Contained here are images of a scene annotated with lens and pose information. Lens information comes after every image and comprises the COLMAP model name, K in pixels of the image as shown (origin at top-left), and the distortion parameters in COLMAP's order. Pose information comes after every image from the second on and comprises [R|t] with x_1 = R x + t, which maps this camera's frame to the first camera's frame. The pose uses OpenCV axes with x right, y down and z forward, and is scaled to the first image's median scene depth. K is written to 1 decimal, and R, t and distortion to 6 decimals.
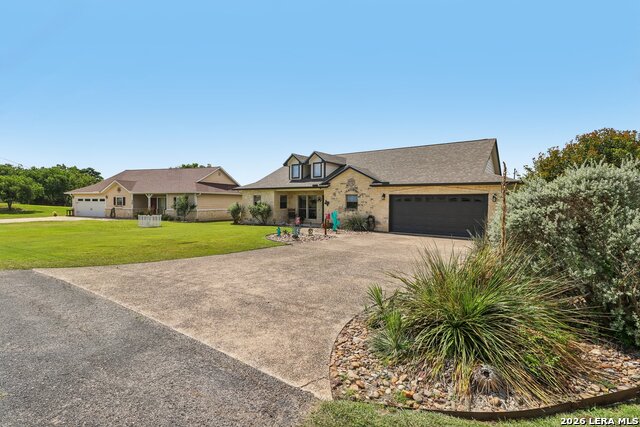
lens RADIAL K [[298.0, 0, 320.0], [0, 298.0, 213.5], [0, 0, 1]] dist [-0.000651, -0.000131]
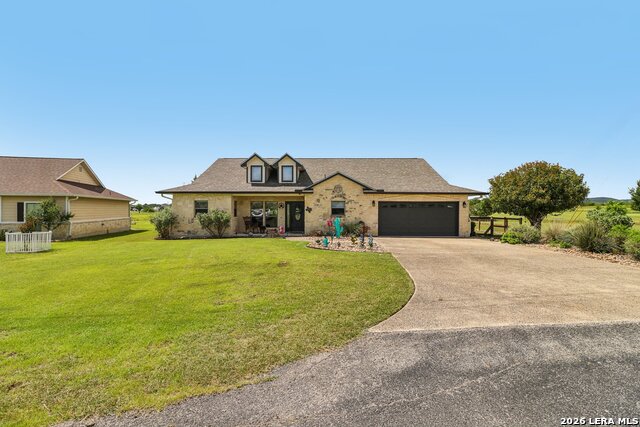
lens RADIAL K [[298.0, 0, 320.0], [0, 298.0, 213.5], [0, 0, 1]] dist [-0.000651, -0.000131]
pose [[0.816059, -0.016063, 0.577745, -0.522817], [0.028003, 0.999539, -0.011763, -0.011290], [-0.577289, 0.025778, 0.816133, 0.218791]]
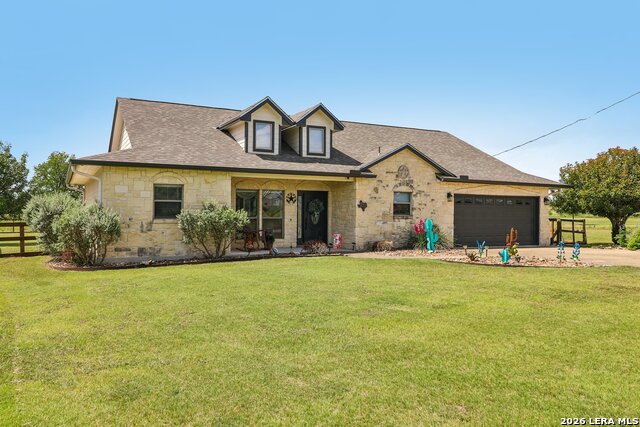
lens RADIAL K [[503.4, 0, 320.0], [0, 503.4, 213.5], [0, 0, 1]] dist [0.000140, -0.000125]
pose [[0.444858, -0.008155, 0.895564, -0.886081], [0.031124, 0.999495, -0.006359, -0.018028], [-0.895060, 0.030702, 0.444887, 0.696038]]
